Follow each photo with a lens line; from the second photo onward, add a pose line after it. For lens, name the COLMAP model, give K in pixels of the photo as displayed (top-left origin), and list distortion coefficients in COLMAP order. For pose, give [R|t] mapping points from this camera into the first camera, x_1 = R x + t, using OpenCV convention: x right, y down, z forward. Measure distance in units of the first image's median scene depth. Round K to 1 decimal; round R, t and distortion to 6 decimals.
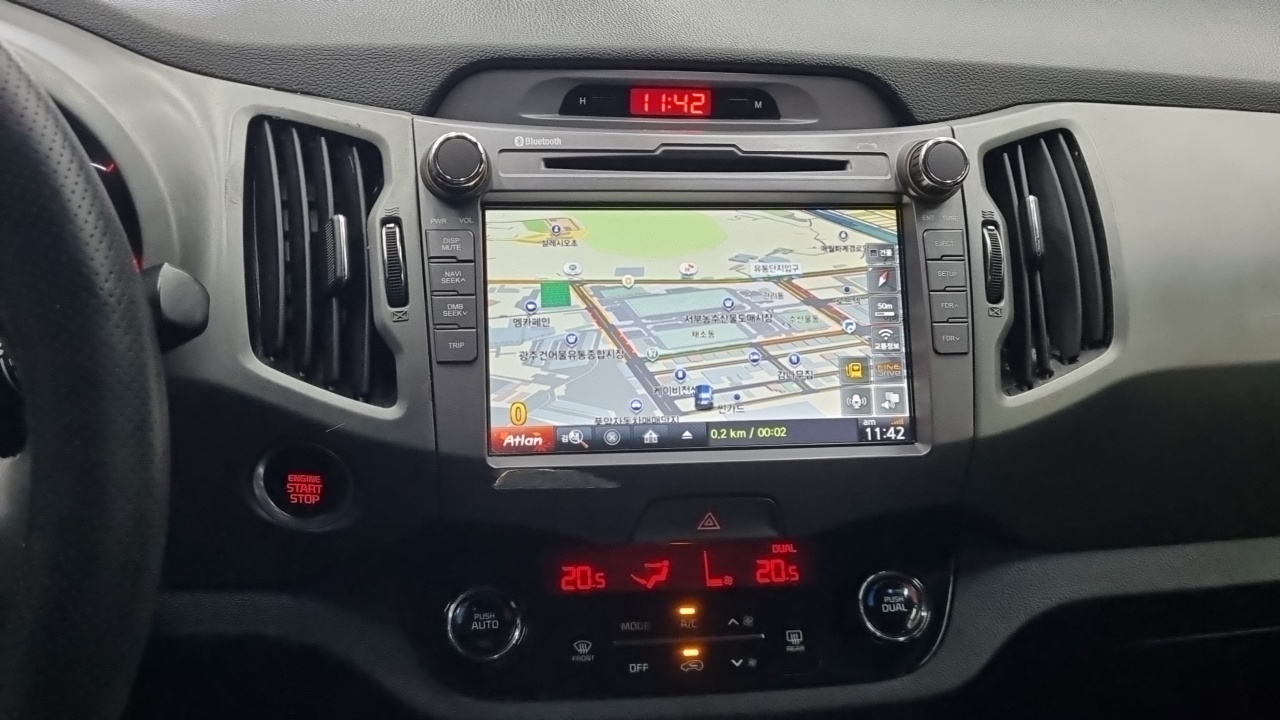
lens RADIAL K [[1411.9, 0, 643.0], [0, 1411.9, 341.0], [0, 0, 1]] dist [0.010586, -0.010859]
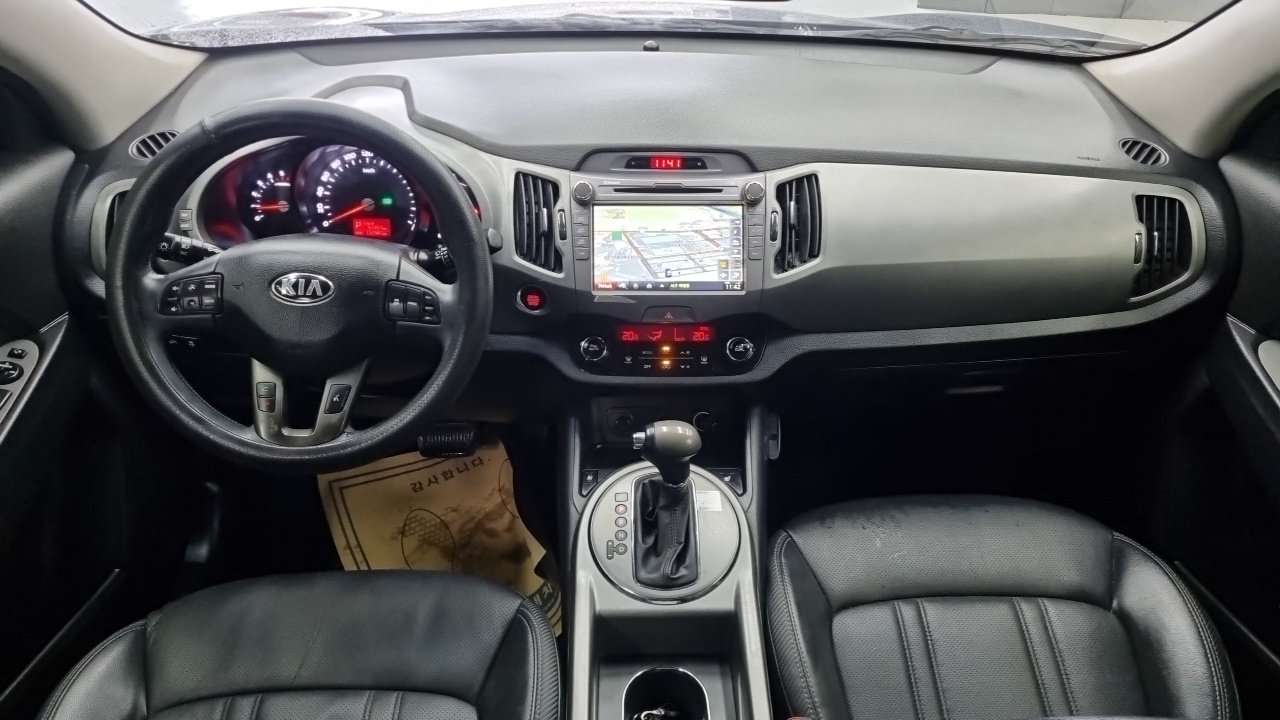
lens RADIAL K [[983.2, 0, 659.6], [0, 983.2, 368.7], [0, 0, 1]] dist [0.011328, 0.002491]
pose [[0.991596, 0.033914, -0.124848, 0.281648], [-0.016390, 0.990185, 0.138801, -0.044264], [0.128329, -0.135589, 0.982419, -0.999671]]
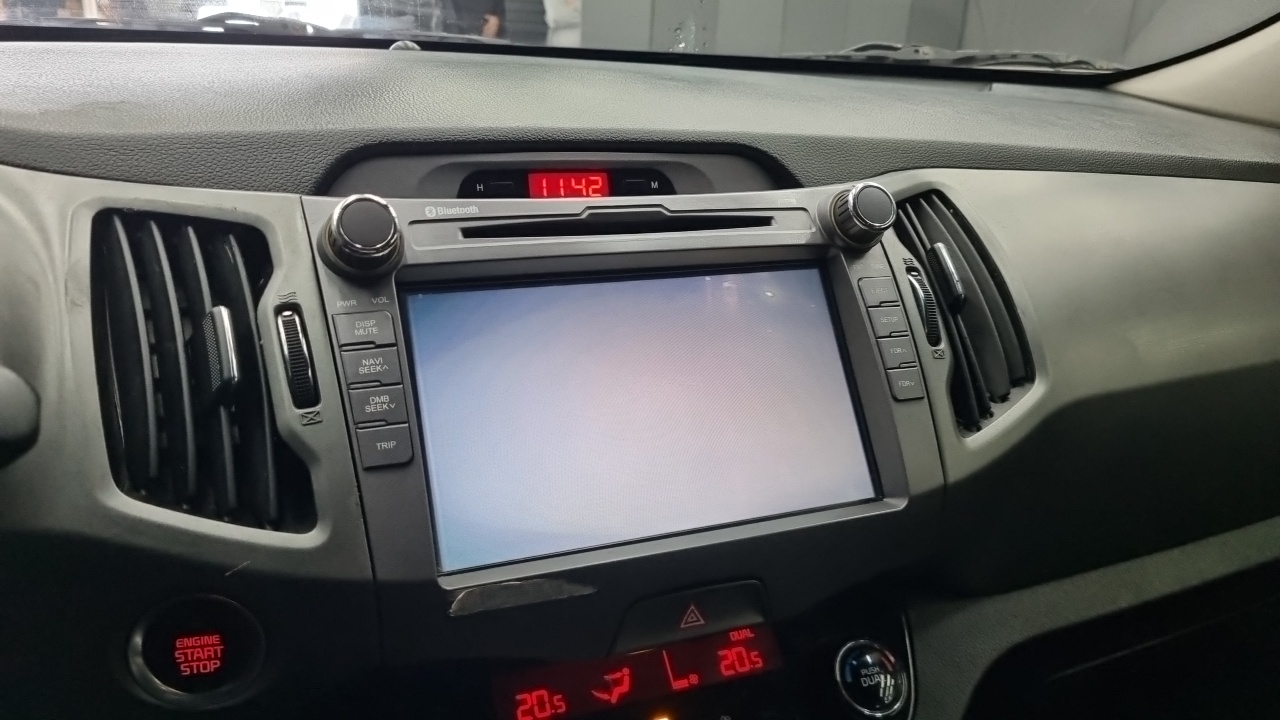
lens RADIAL K [[996.3, 0, 640.0], [0, 996.3, 360.0], [0, 0, 1]] dist [0.022016, -0.001723]
pose [[0.972033, -0.099911, 0.212533, -0.099889], [0.125796, 0.985719, -0.111951, 0.035147], [-0.198313, 0.135555, 0.970720, 0.374287]]
